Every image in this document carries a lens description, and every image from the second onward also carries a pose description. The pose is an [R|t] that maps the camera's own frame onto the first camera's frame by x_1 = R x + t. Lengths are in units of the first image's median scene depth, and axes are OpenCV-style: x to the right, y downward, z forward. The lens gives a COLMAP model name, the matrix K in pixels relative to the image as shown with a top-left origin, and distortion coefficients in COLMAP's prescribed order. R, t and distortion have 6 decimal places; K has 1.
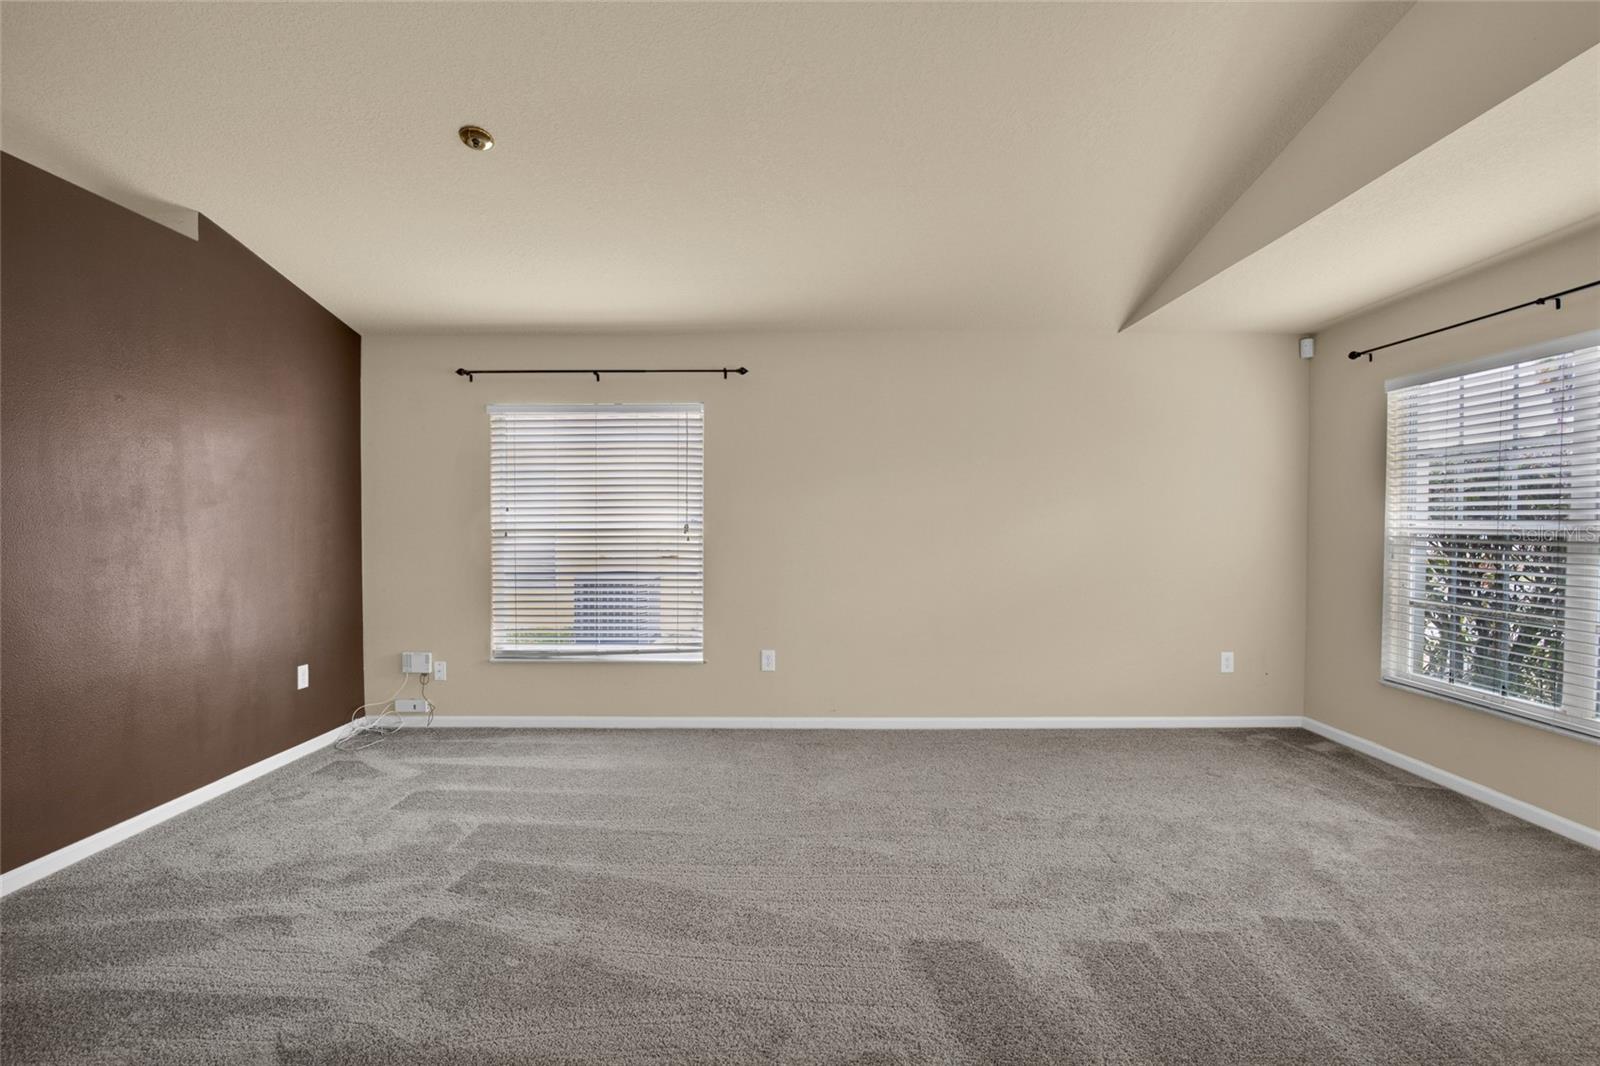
lens RADIAL K [[754.5, 0, 800.0], [0, 754.5, 533.0], [0, 0, 1]] dist [-0.003367, -0.000331]
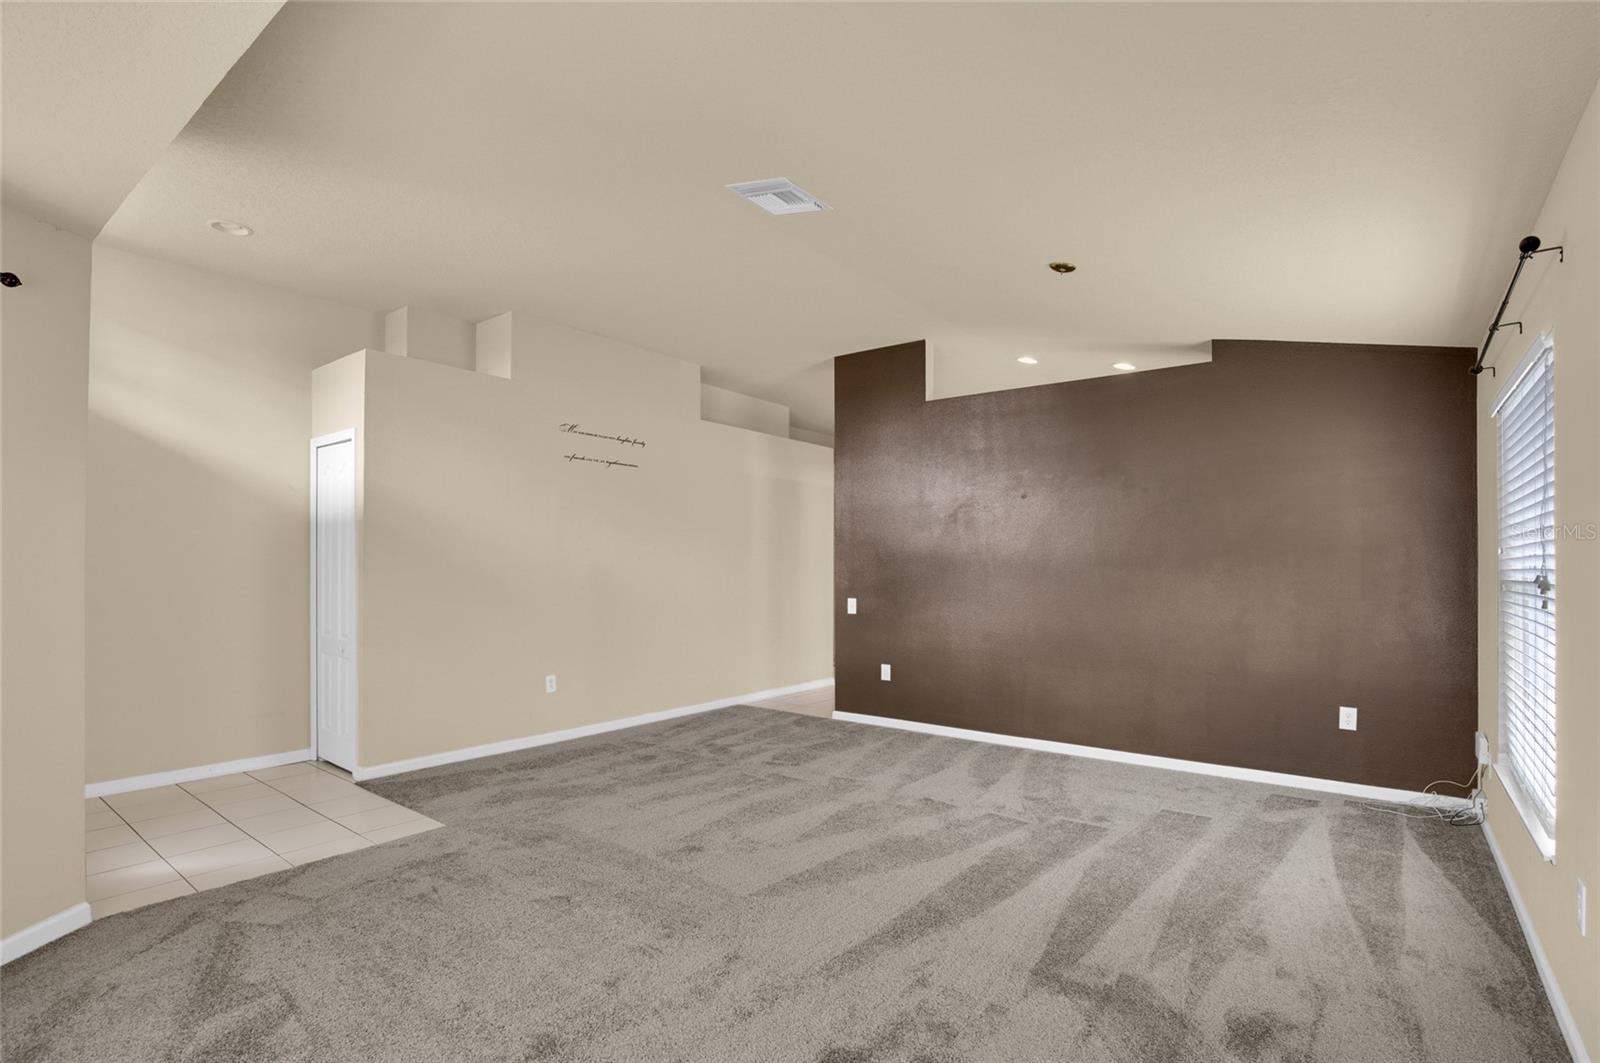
lens RADIAL K [[754.5, 0, 800.0], [0, 754.5, 531.5], [0, 0, 1]] dist [-0.003367, -0.000331]
pose [[-0.600912, -0.035356, -0.798533, 0.670361], [-0.012254, 0.999311, -0.035024, -0.019891], [0.799221, -0.011261, -0.600931, 1.108067]]
